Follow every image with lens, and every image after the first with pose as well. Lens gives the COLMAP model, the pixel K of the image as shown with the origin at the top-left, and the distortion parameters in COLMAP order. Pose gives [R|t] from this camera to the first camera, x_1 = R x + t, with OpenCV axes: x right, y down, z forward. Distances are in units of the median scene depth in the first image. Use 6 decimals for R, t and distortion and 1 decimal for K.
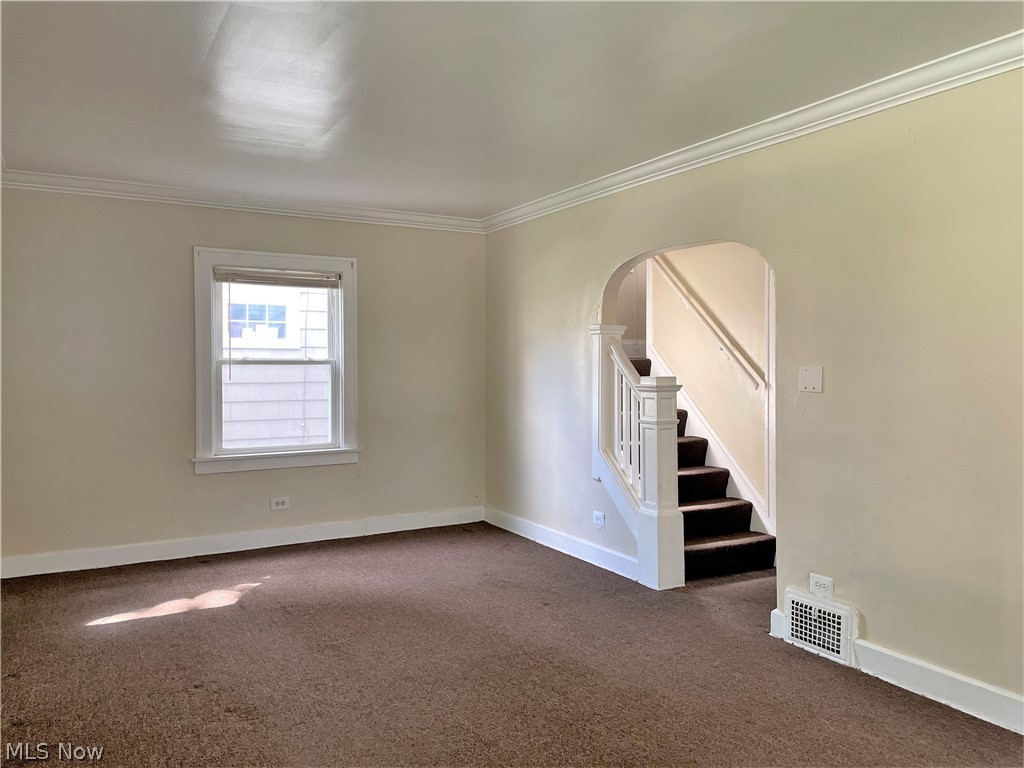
lens RADIAL K [[770.2, 0, 510.9], [0, 770.2, 371.0], [0, 0, 1]] dist [0.089778, -0.116522]
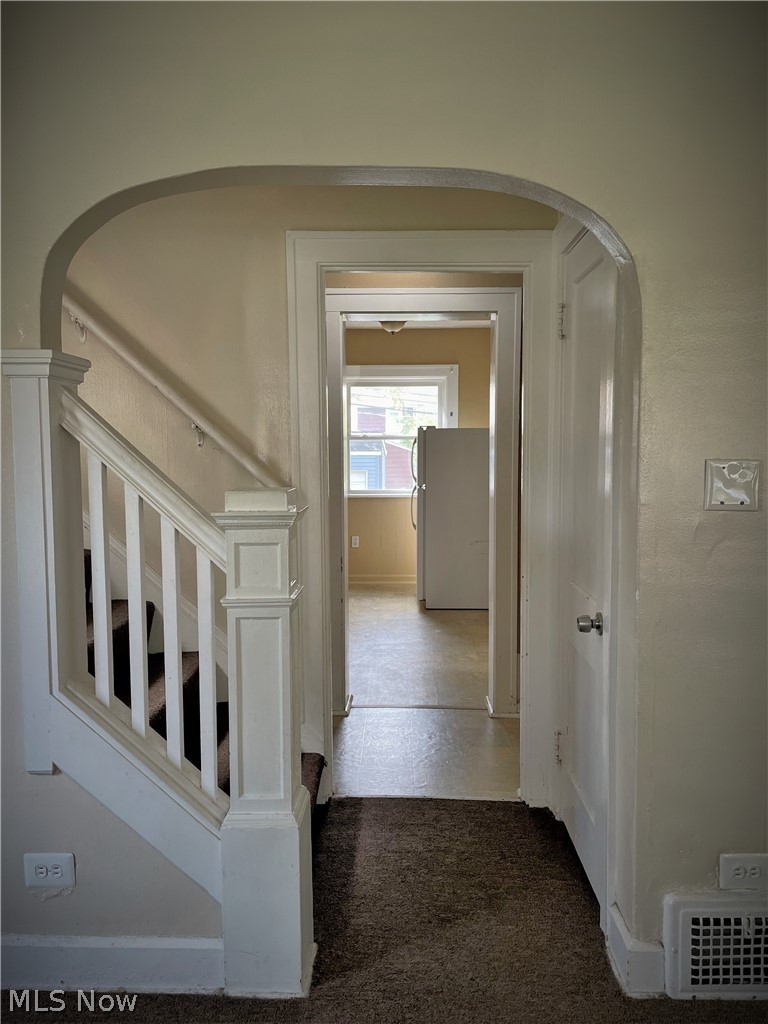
lens RADIAL K [[777.6, 0, 384.0], [0, 777.6, 512.0], [0, 0, 1]] dist [0.084573, -0.107535]
pose [[0.507735, -0.072718, 0.858439, -0.135344], [0.013261, 0.996973, 0.076610, -0.011677], [-0.861411, -0.027514, 0.507163, 0.738123]]
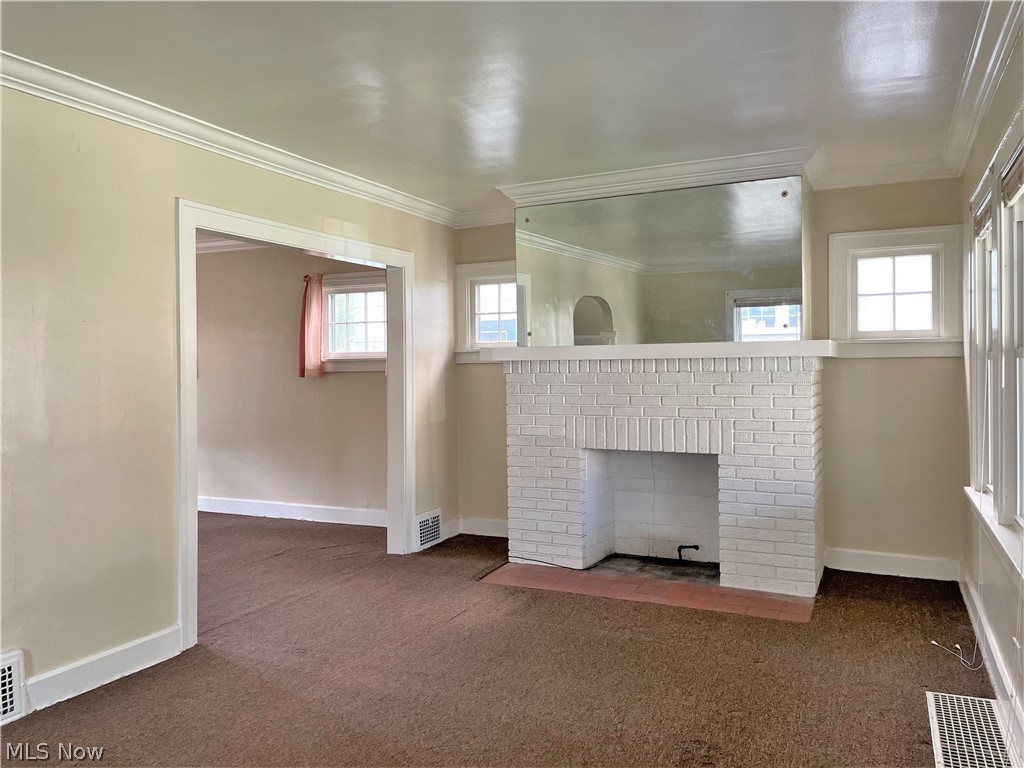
lens RADIAL K [[770.2, 0, 510.9], [0, 770.2, 371.0], [0, 0, 1]] dist [0.089778, -0.116522]
pose [[-0.575388, 0.002948, 0.817875, -0.440512], [0.016263, 0.999837, 0.007837, -0.003546], [-0.817719, 0.017810, -0.575342, 0.781659]]
